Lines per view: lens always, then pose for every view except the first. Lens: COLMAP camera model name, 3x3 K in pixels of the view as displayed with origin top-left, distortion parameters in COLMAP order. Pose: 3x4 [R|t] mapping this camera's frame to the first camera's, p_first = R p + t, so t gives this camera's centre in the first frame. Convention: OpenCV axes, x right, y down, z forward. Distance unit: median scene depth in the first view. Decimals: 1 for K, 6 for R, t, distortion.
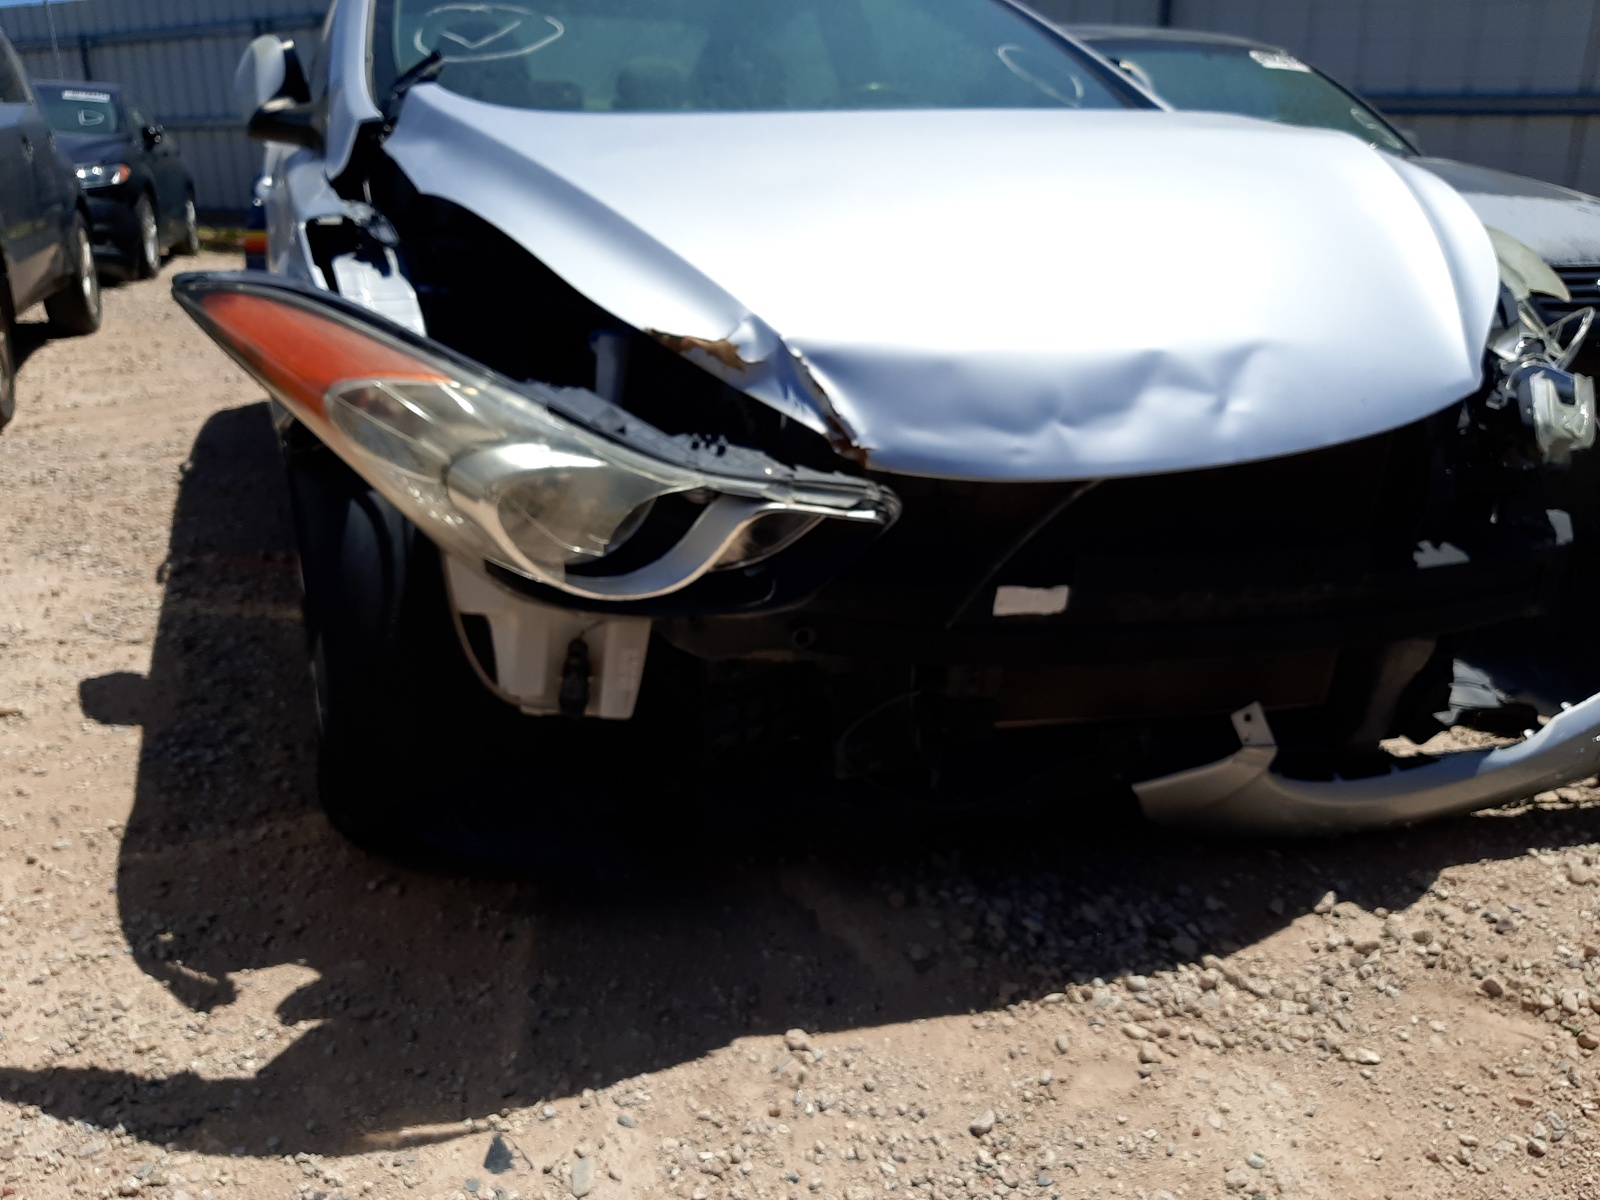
lens RADIAL K [[1230.4, 0, 801.9], [0, 1230.4, 628.5], [0, 0, 1]] dist [0.002720, -0.040486]
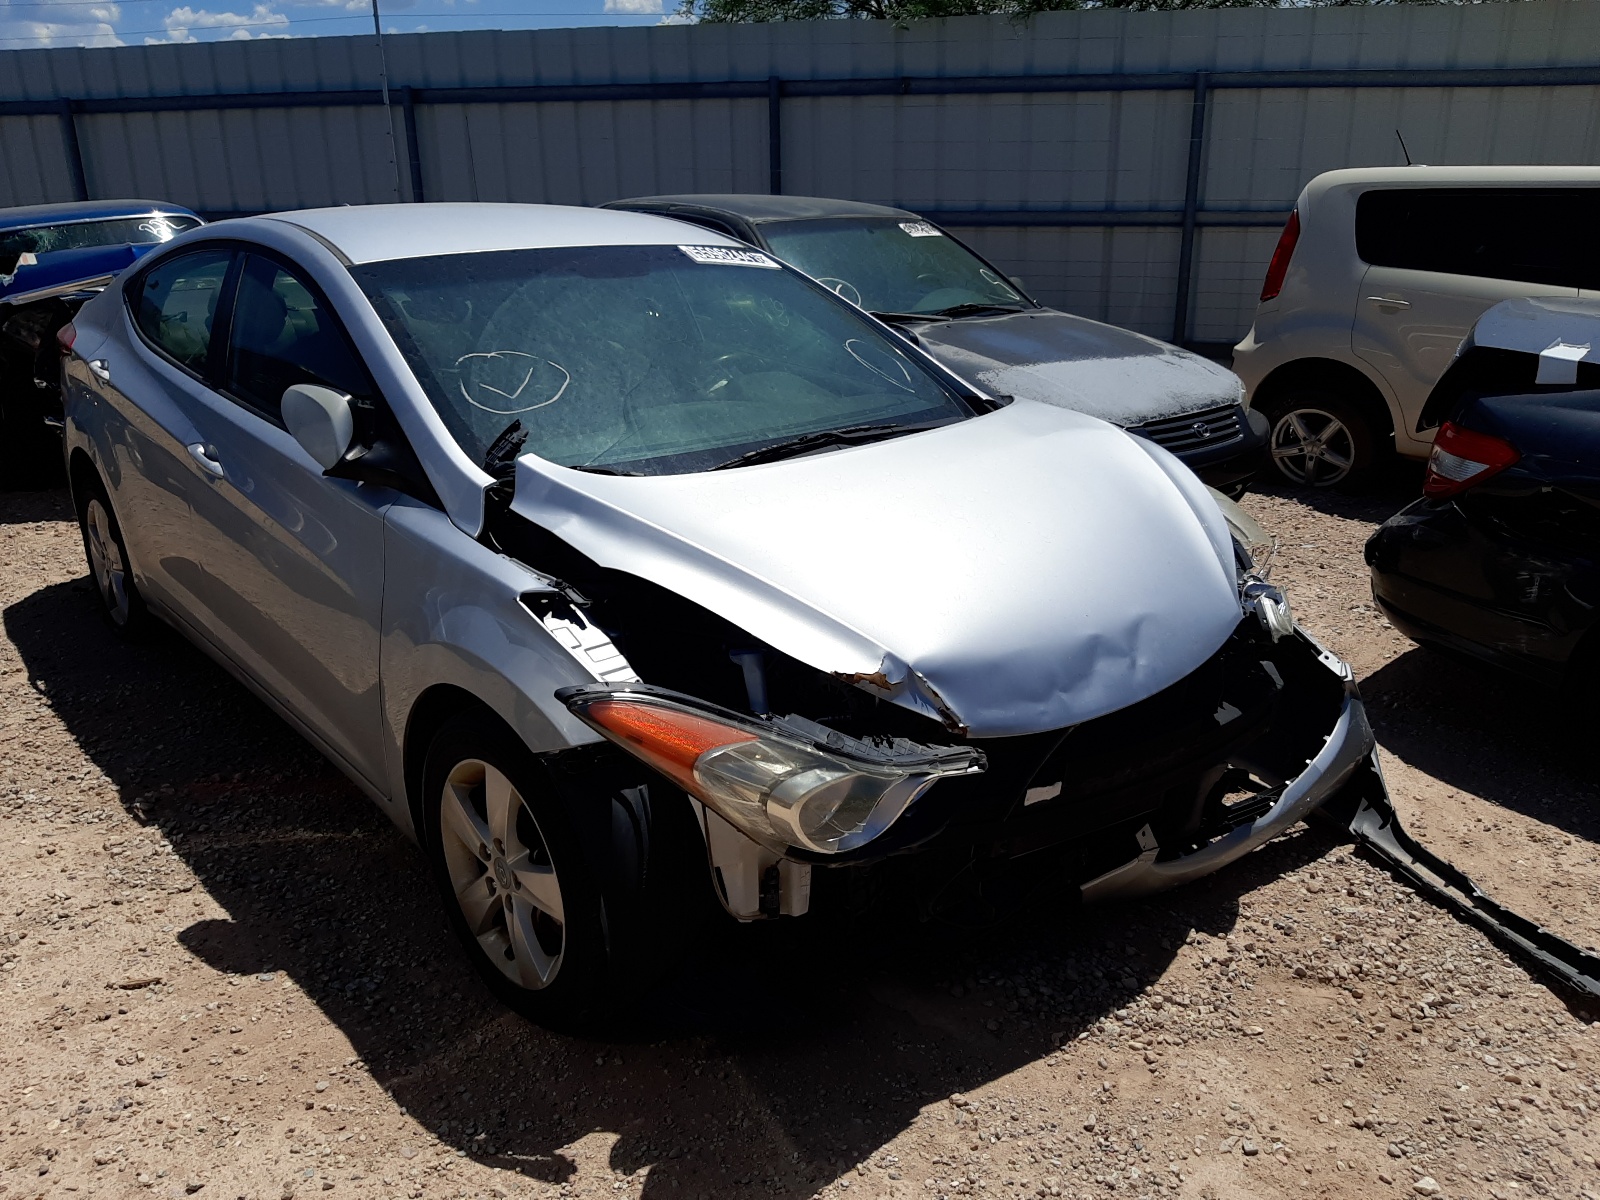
lens RADIAL K [[1215.4, 0, 800.0], [0, 1215.4, 600.0], [0, 0, 1]] dist [-0.001674, -0.006309]
pose [[0.942781, -0.109701, 0.314848, -0.583037], [0.123271, 0.992096, -0.023452, -0.273708], [-0.309787, 0.060922, 0.948852, -0.428905]]
